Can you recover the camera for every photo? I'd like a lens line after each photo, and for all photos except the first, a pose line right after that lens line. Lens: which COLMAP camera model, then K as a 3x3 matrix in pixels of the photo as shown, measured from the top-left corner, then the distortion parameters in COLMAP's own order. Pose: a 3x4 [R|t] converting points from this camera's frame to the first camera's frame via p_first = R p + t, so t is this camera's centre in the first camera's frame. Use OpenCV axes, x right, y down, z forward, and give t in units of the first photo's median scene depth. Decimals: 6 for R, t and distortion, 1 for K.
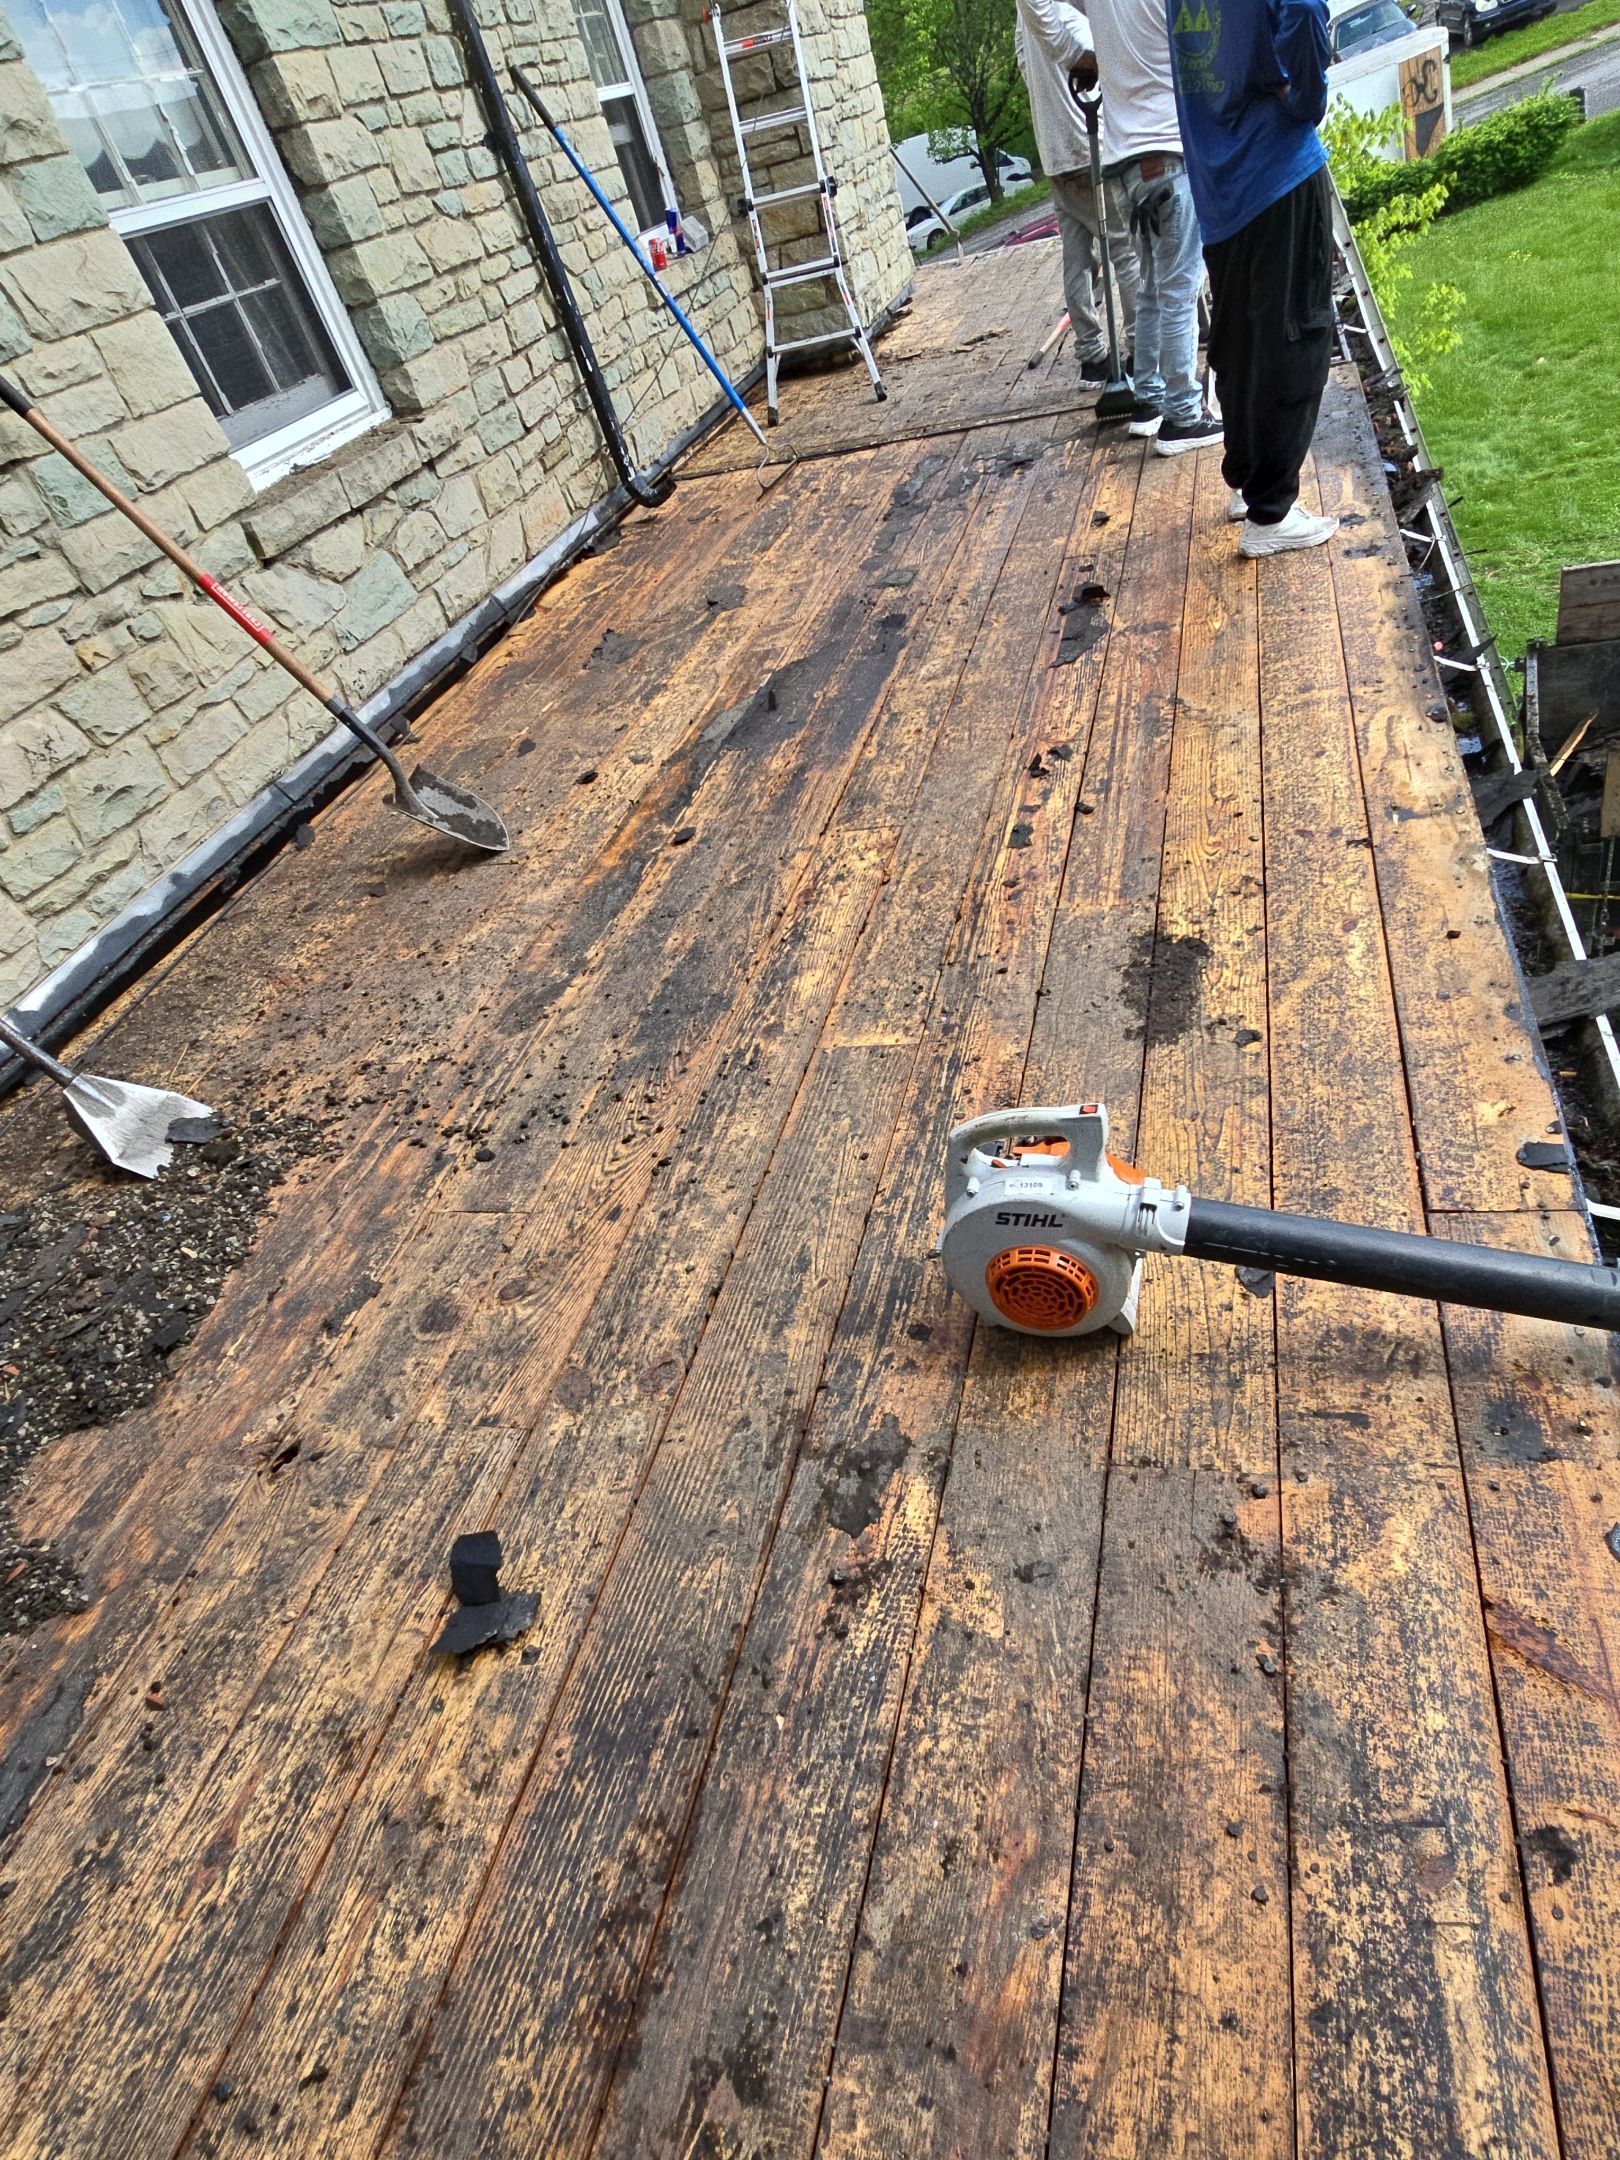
lens RADIAL K [[1286.7, 0, 810.0], [0, 1286.7, 1080.0], [0, 0, 1]] dist [0.021592, -0.000797]
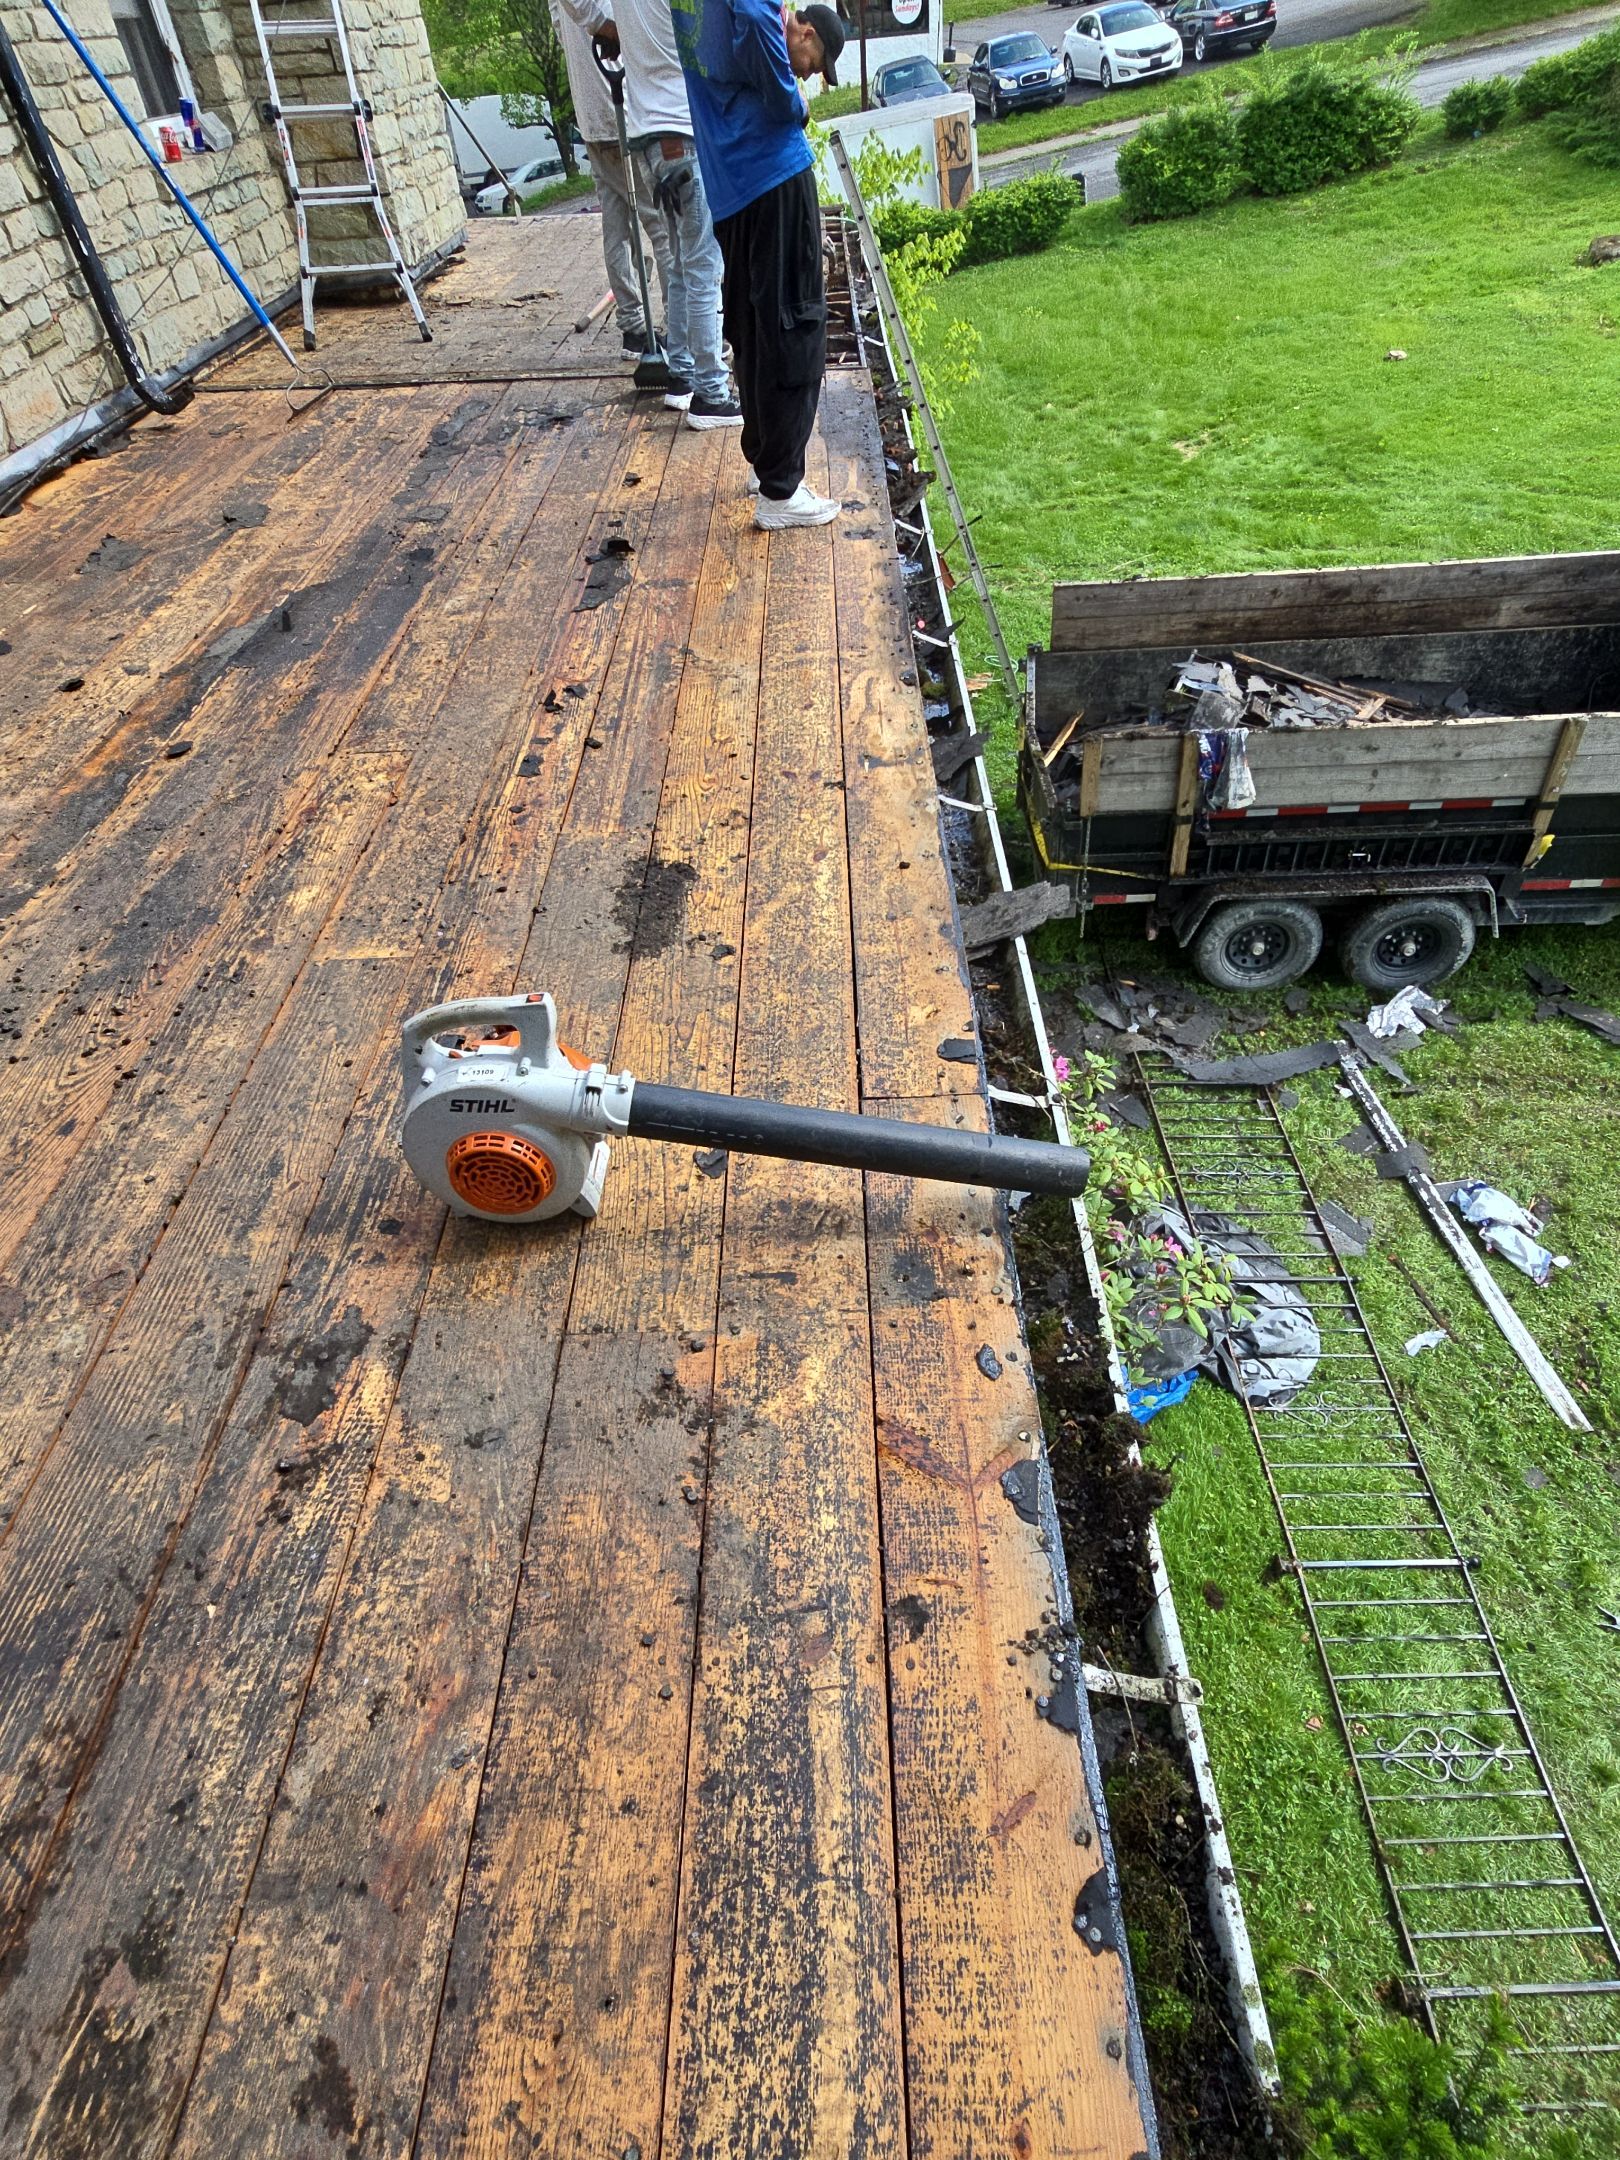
lens RADIAL K [[1233.7, 0, 805.3], [0, 1233.7, 1092.2], [0, 0, 1]] dist [0.026230, -0.003758]
pose [[0.962979, -0.018290, 0.268954, 0.126398], [0.012502, 0.999652, 0.023216, 0.063913], [-0.269285, -0.018994, 0.962873, -0.025168]]
